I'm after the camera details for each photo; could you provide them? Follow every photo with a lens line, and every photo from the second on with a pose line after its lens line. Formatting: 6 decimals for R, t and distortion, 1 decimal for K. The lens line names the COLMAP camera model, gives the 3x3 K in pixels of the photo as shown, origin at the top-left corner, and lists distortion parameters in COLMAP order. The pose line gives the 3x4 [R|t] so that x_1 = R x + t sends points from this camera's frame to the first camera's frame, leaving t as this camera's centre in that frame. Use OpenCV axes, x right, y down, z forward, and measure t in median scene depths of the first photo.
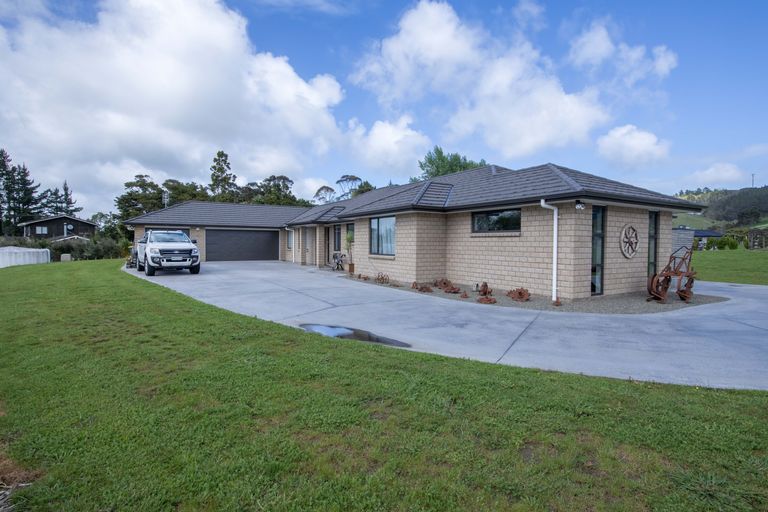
lens RADIAL K [[411.4, 0, 384.0], [0, 411.4, 256.0], [0, 0, 1]] dist [0.001169, 0.000164]
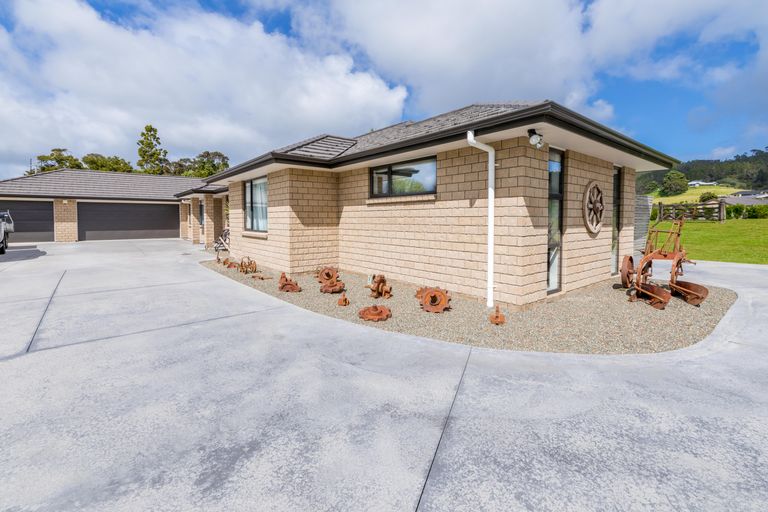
lens RADIAL K [[340.1, 0, 382.4], [0, 340.1, 233.2], [0, 0, 1]] dist [-0.000570, 0.000002]
pose [[0.992329, -0.012676, 0.122969, 0.174369], [0.011605, 0.999888, 0.009426, -0.003628], [-0.123075, -0.007927, 0.992366, 0.463880]]
